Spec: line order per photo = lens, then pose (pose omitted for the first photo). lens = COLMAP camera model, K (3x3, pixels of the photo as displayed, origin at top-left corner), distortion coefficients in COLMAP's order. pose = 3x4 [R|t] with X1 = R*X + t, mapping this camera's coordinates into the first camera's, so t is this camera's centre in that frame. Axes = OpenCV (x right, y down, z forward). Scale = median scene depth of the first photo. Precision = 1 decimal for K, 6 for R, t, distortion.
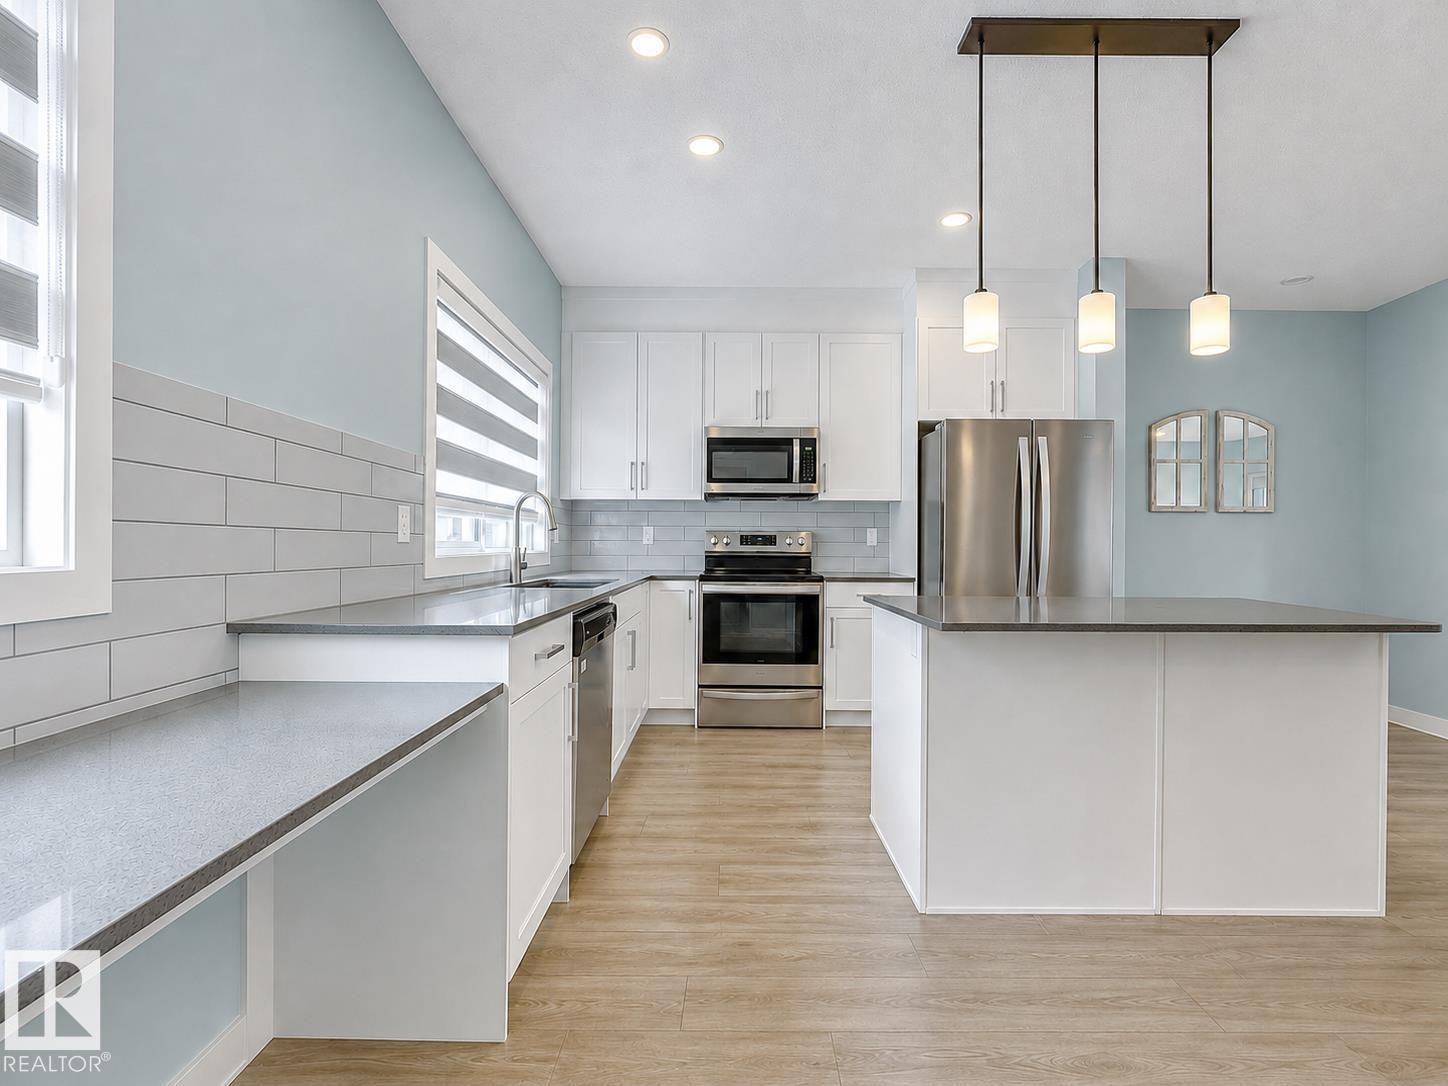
lens RADIAL K [[583.8, 0, 719.6], [0, 583.8, 549.2], [0, 0, 1]] dist [0.001897, 0.000325]
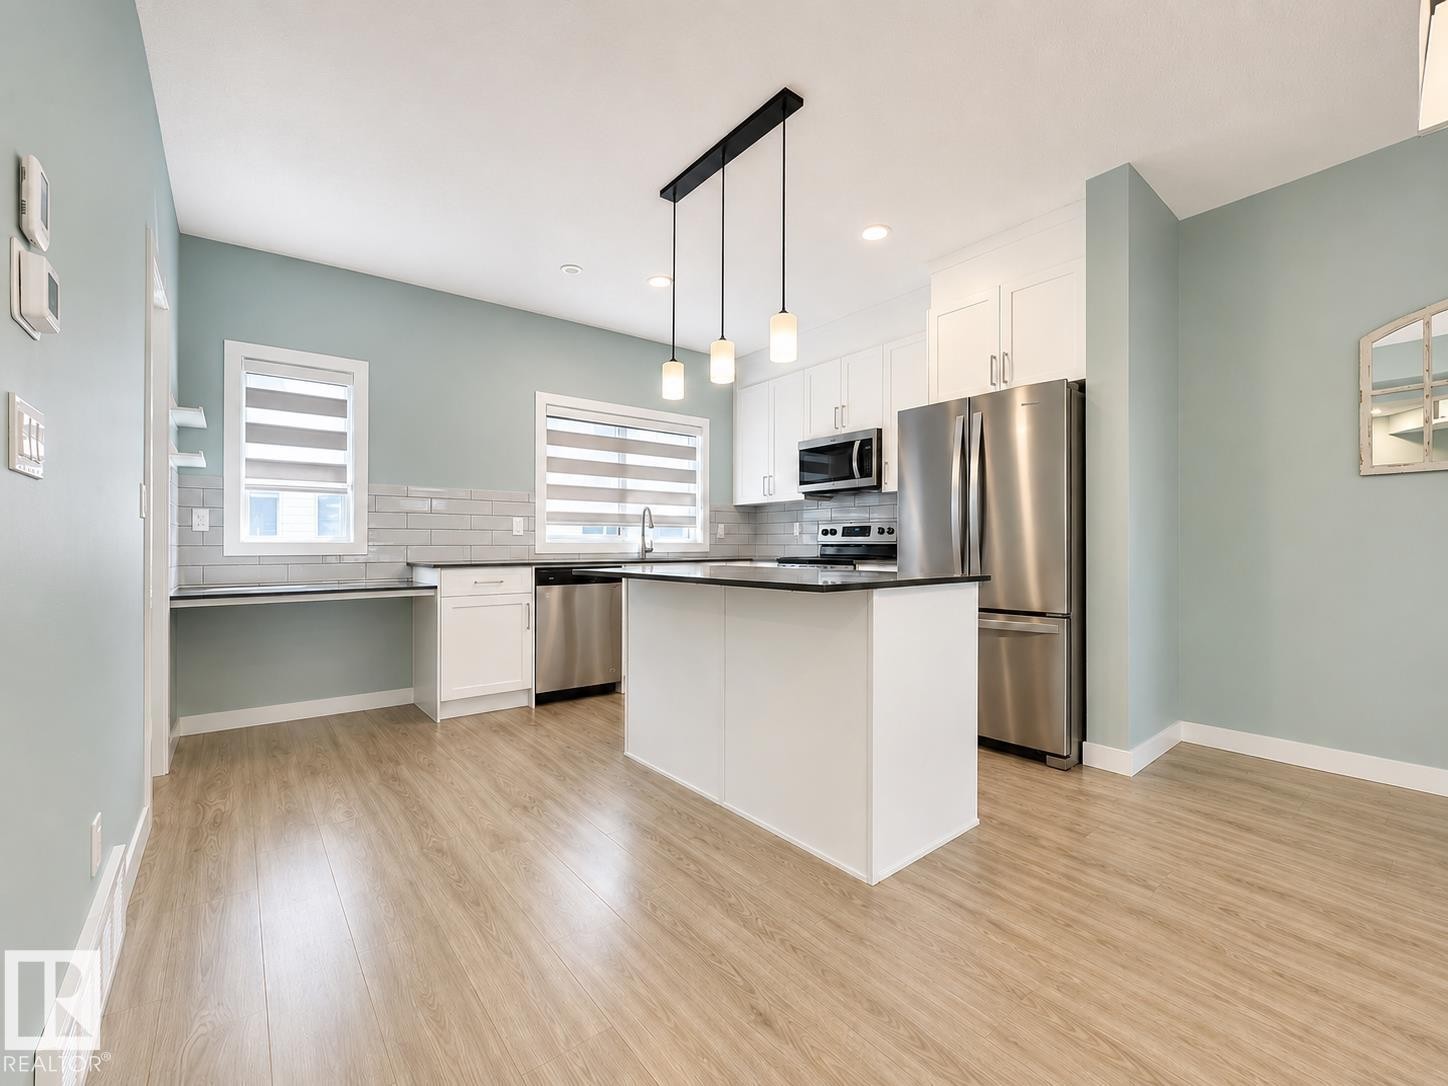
lens RADIAL K [[571.9, 0, 724.0], [0, 571.9, 543.0], [0, 0, 1]] dist [-0.001302, -0.000084]
pose [[0.664311, -0.008793, -0.747405, 0.789204], [0.006841, 0.999960, -0.005685, 0.014544], [0.747425, -0.001336, 0.664345, 0.061872]]
